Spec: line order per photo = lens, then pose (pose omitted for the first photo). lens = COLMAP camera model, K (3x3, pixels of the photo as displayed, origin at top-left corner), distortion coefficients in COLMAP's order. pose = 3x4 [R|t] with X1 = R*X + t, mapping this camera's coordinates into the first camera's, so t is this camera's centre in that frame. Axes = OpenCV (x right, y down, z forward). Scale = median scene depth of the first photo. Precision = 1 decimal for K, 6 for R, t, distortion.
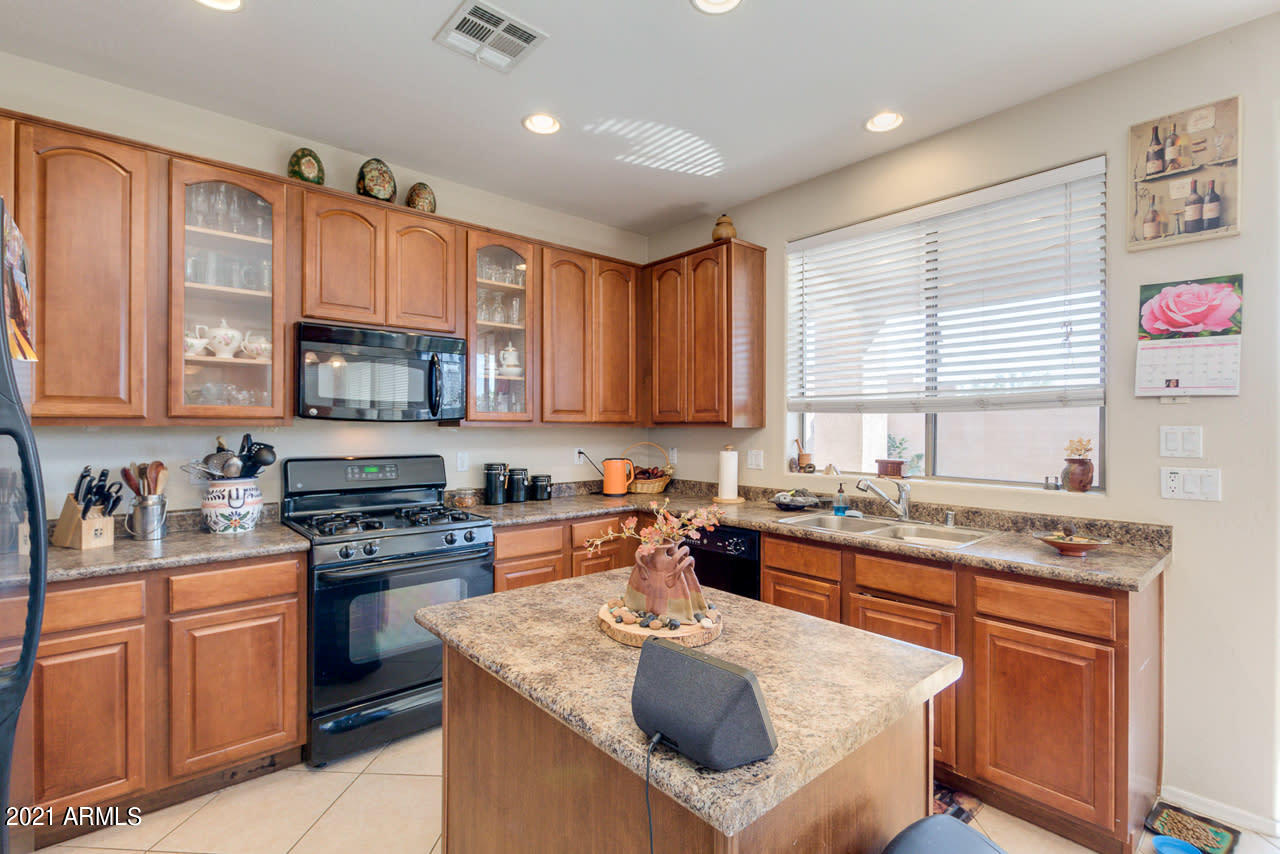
lens RADIAL K [[593.8, 0, 642.9], [0, 593.8, 424.0], [0, 0, 1]] dist [0.001555, -0.000490]
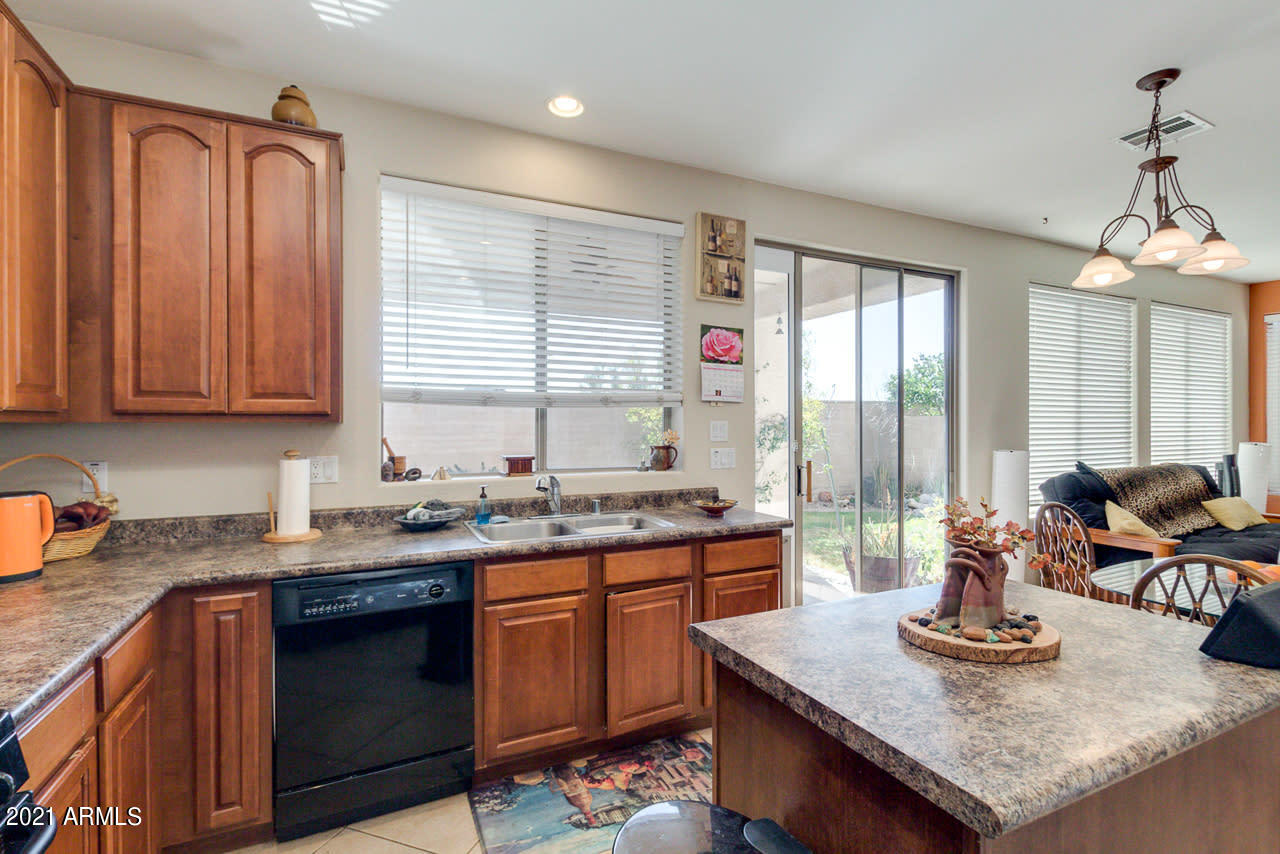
lens RADIAL K [[585.5, 0, 645.8], [0, 585.5, 424.1], [0, 0, 1]] dist [0.000339, -0.001056]
pose [[0.272053, 0.000177, 0.962282, -0.451984], [-0.001032, 0.999999, 0.000108, 0.008541], [-0.962282, -0.001022, 0.272053, 0.583041]]
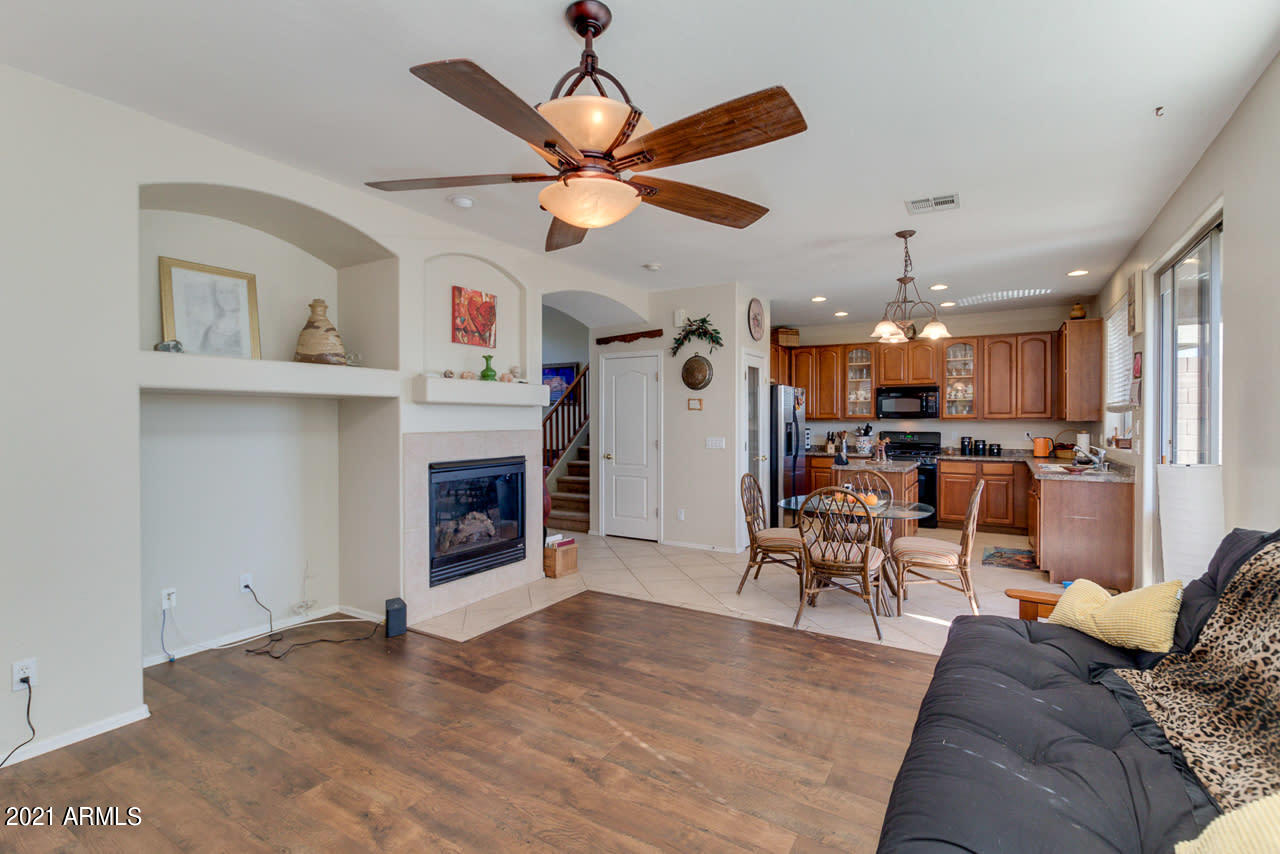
lens RADIAL K [[585.5, 0, 645.8], [0, 585.5, 424.1], [0, 0, 1]] dist [0.000339, -0.001056]
pose [[0.296465, 0.005391, -0.955028, 1.802940], [0.004220, 0.999967, 0.006955, -0.003529], [0.955034, -0.006092, 0.296433, -0.976074]]
